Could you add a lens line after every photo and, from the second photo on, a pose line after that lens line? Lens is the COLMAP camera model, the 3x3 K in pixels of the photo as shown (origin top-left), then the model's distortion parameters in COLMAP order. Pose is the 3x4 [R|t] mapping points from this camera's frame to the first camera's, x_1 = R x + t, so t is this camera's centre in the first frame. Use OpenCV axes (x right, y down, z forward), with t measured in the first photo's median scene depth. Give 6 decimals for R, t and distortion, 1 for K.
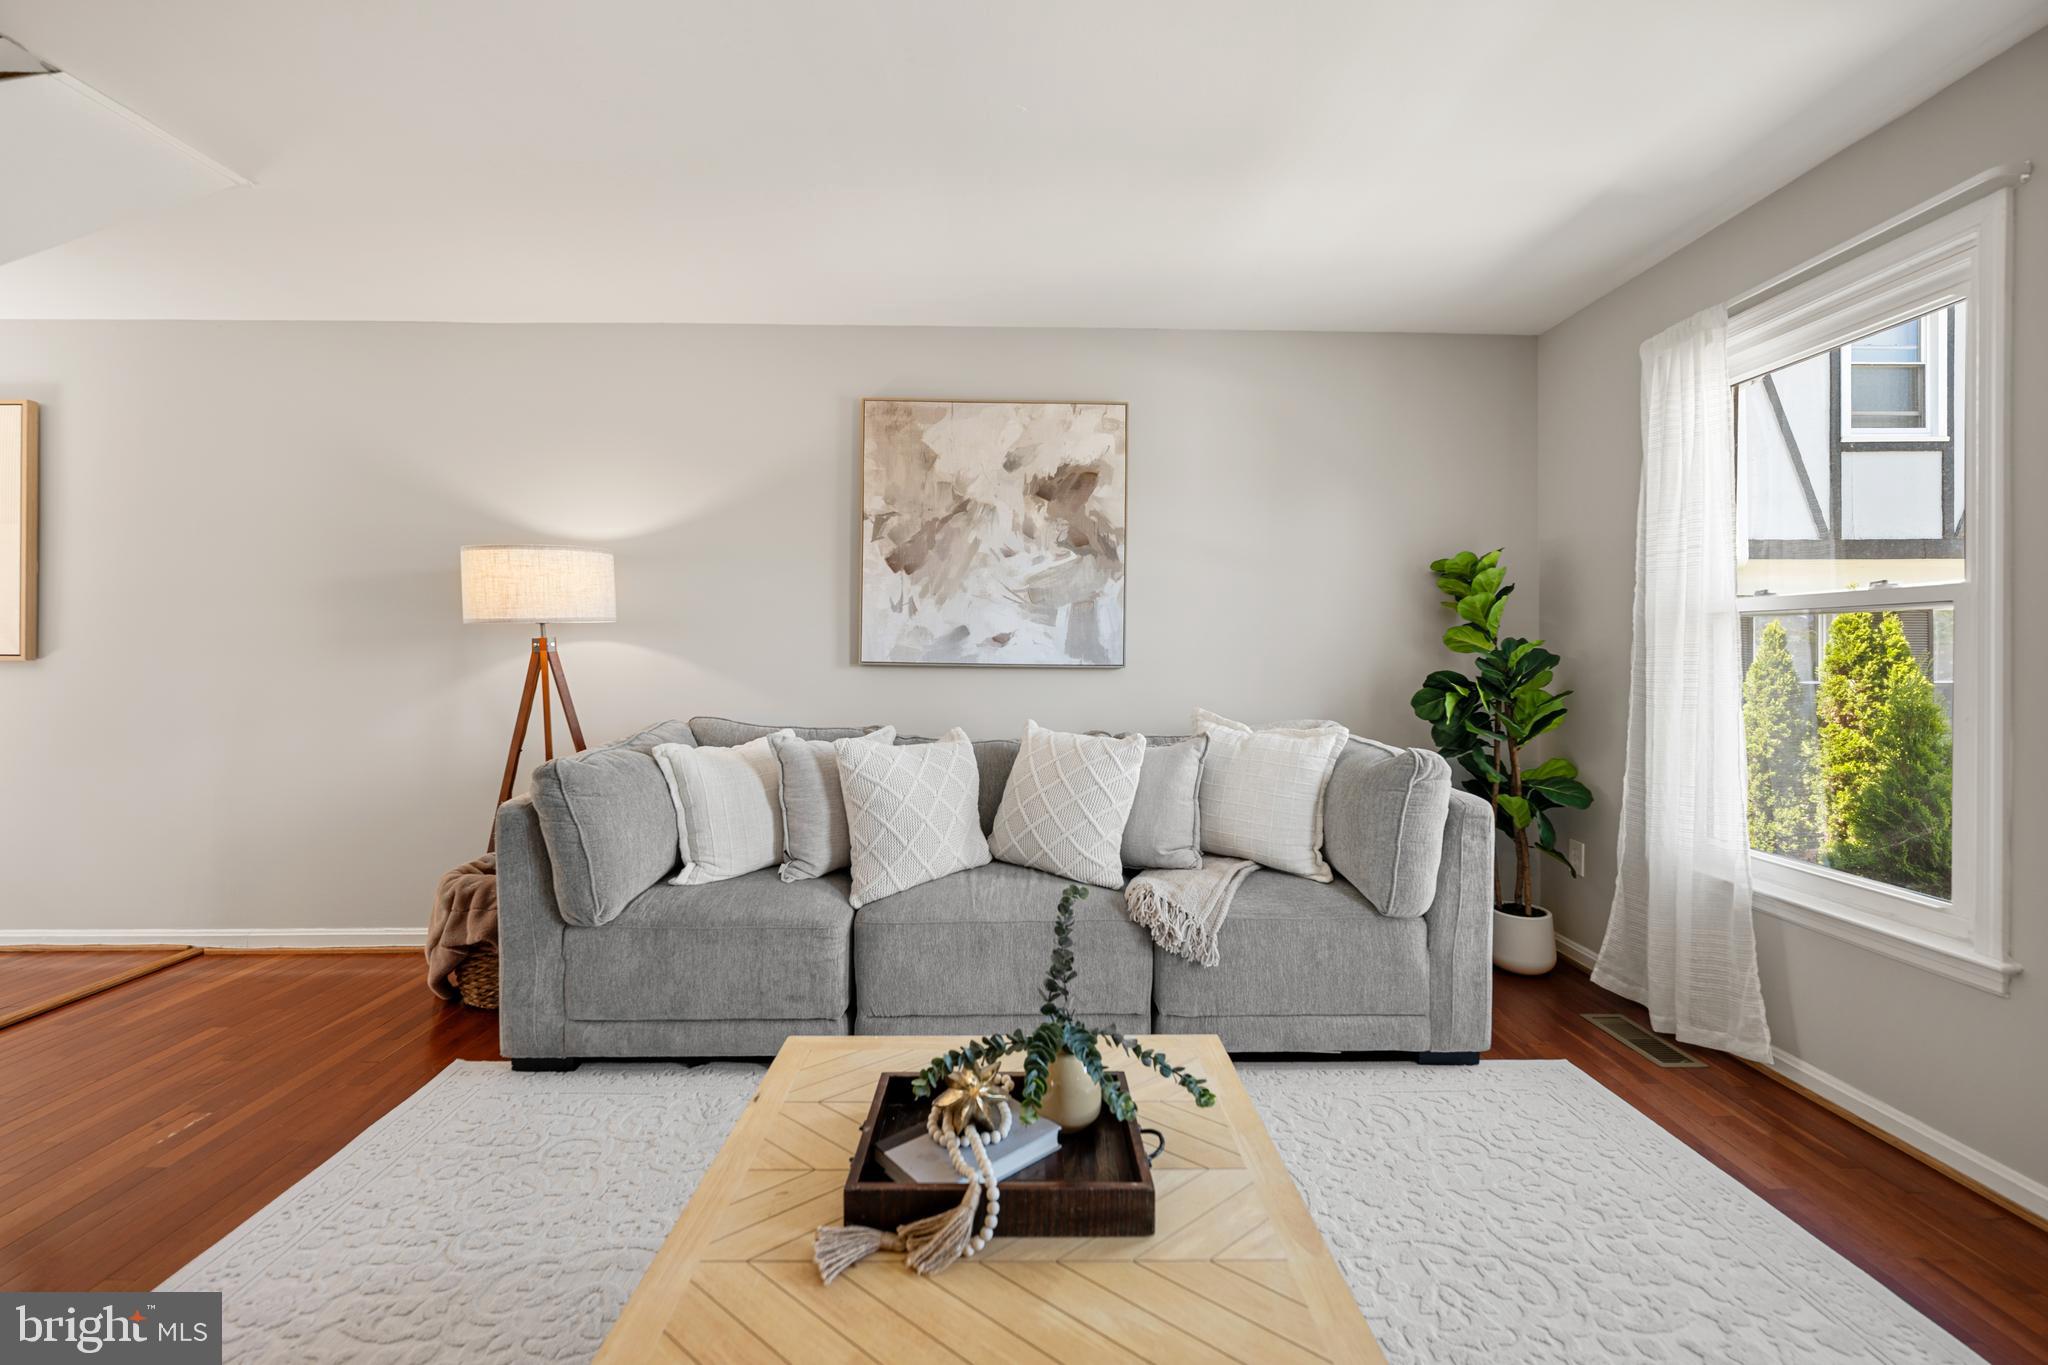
lens RADIAL K [[825.3, 0, 1023.6], [0, 825.3, 654.3], [0, 0, 1]] dist [-0.001665, -0.000206]
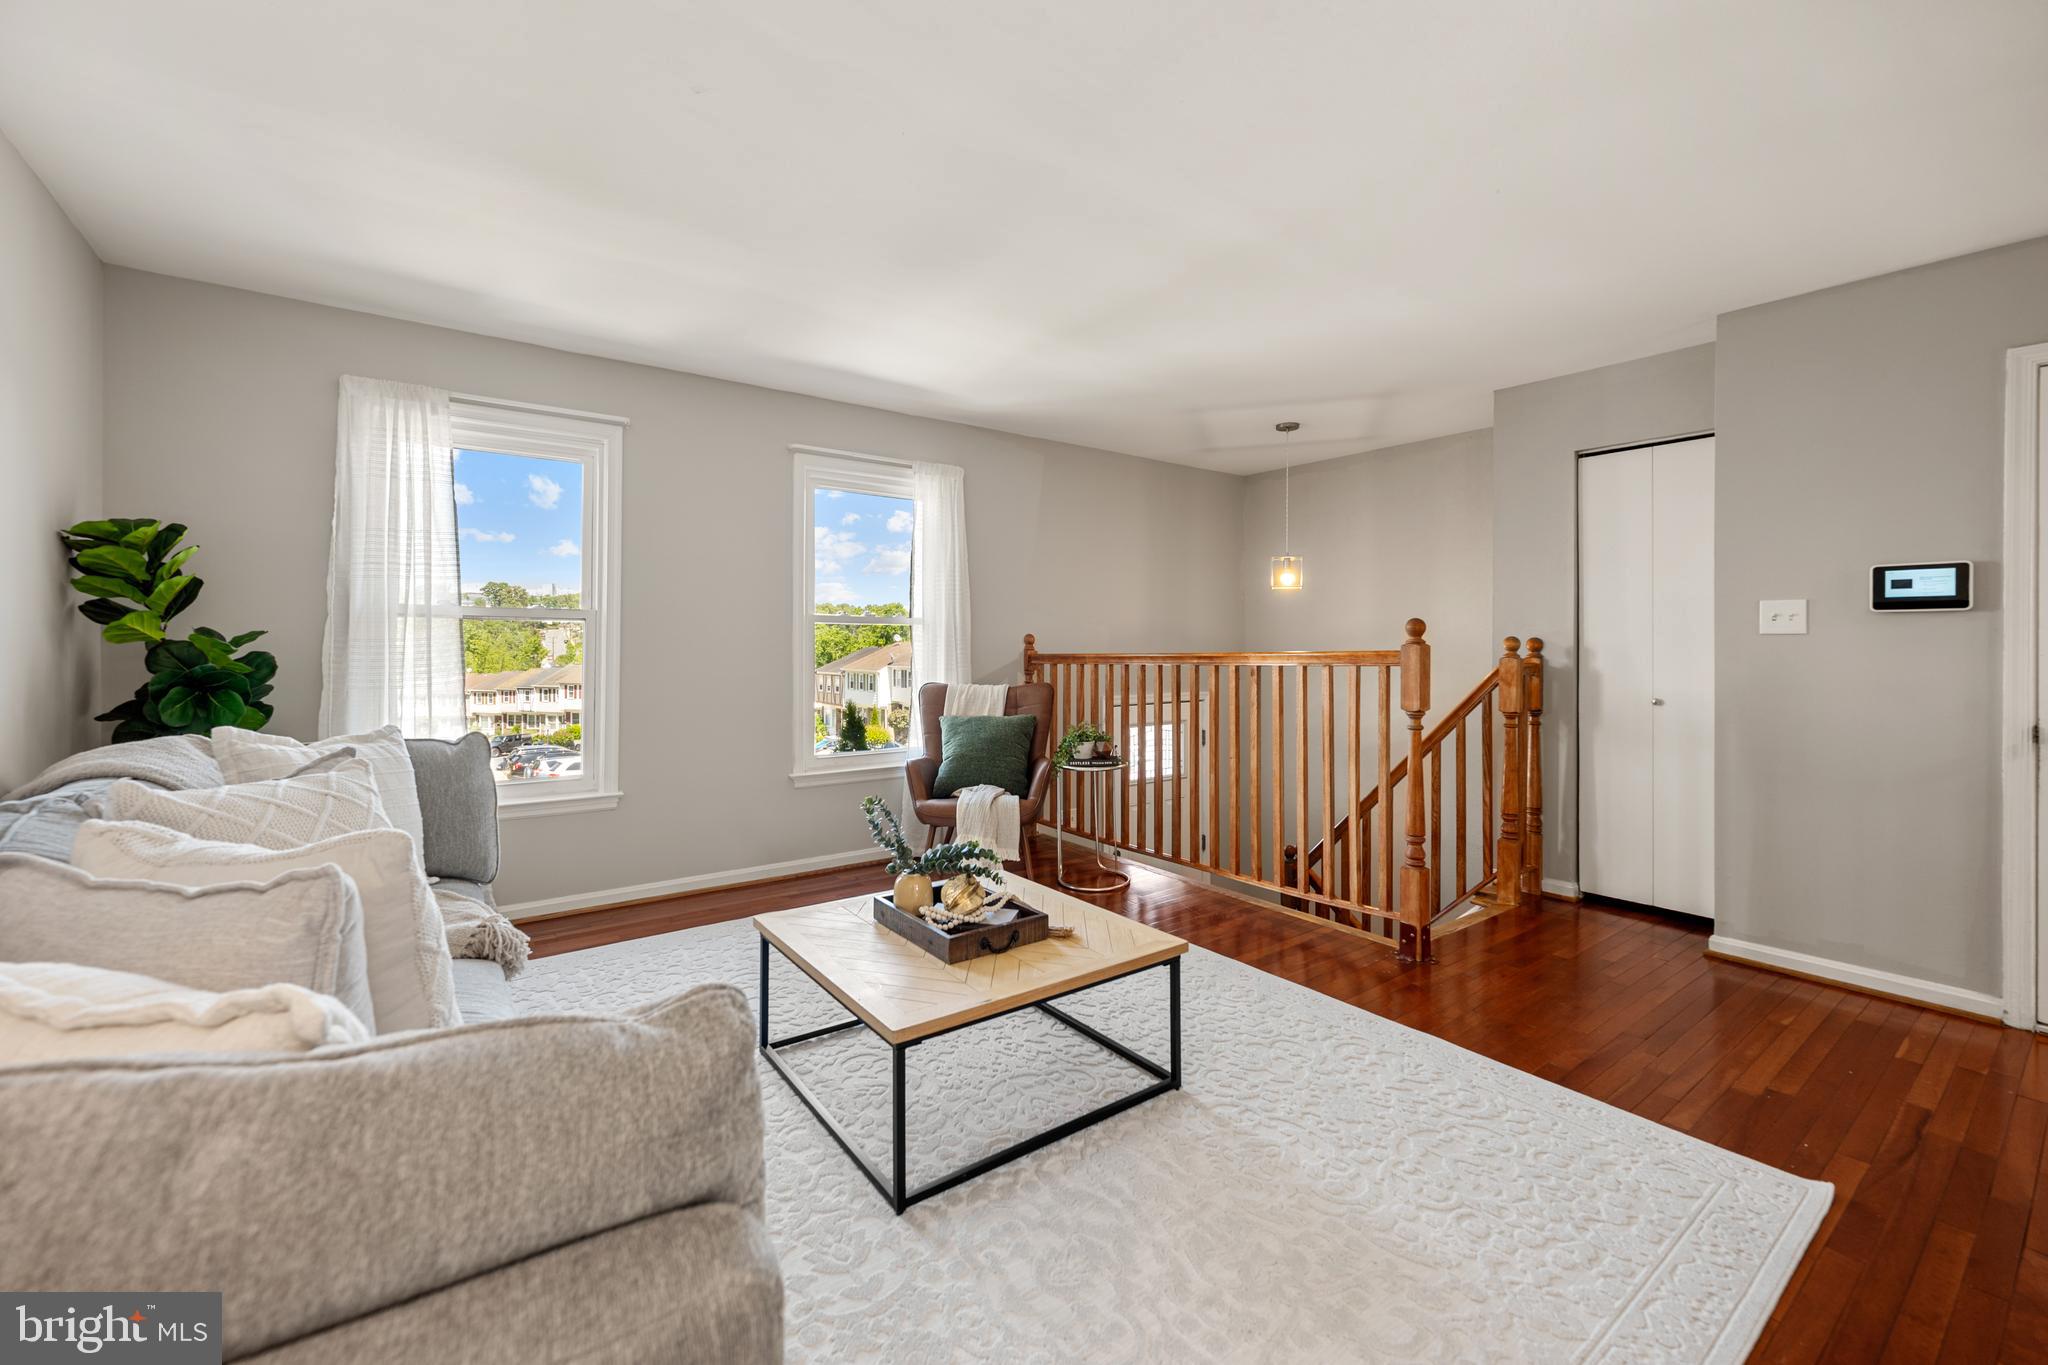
lens RADIAL K [[828.5, 0, 1025.5], [0, 828.5, 643.7], [0, 0, 1]] dist [-0.000589, 0.000020]
pose [[-0.587670, -0.000034, 0.809100, -0.614113], [-0.004418, 0.999985, -0.003167, -0.002400], [-0.809088, -0.005436, -0.587662, 0.754153]]
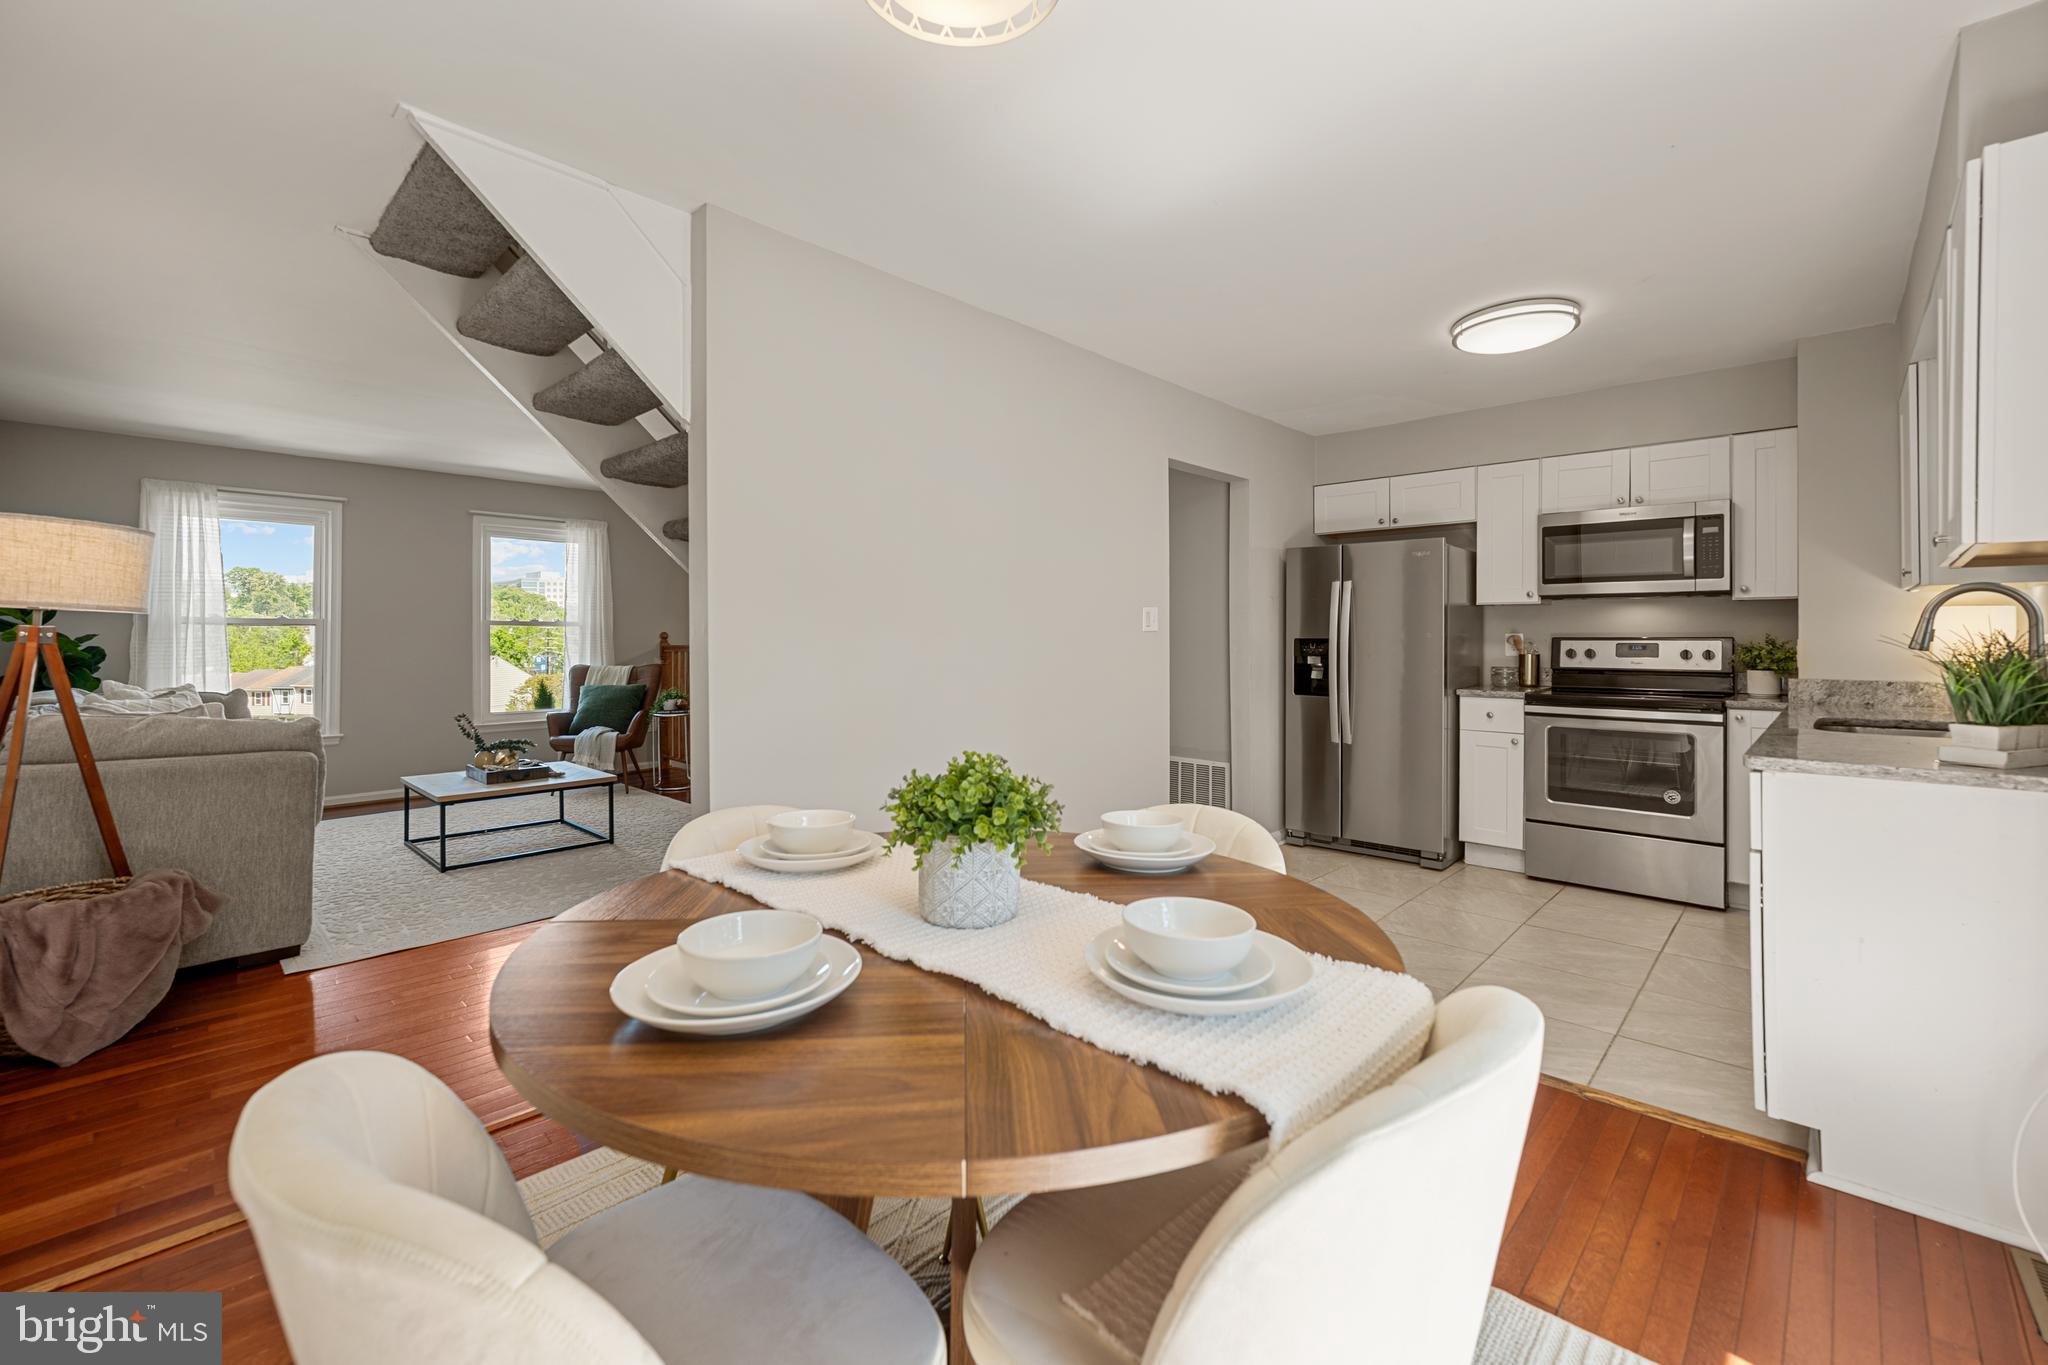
lens RADIAL K [[843.3, 0, 1022.5], [0, 843.3, 633.0], [0, 0, 1]] dist [0.001023, 0.000111]
pose [[-0.720231, 0.004755, 0.693718, -1.701194], [0.000298, 0.999979, -0.006546, -0.006243], [-0.693734, -0.004508, -0.720217, 0.827886]]
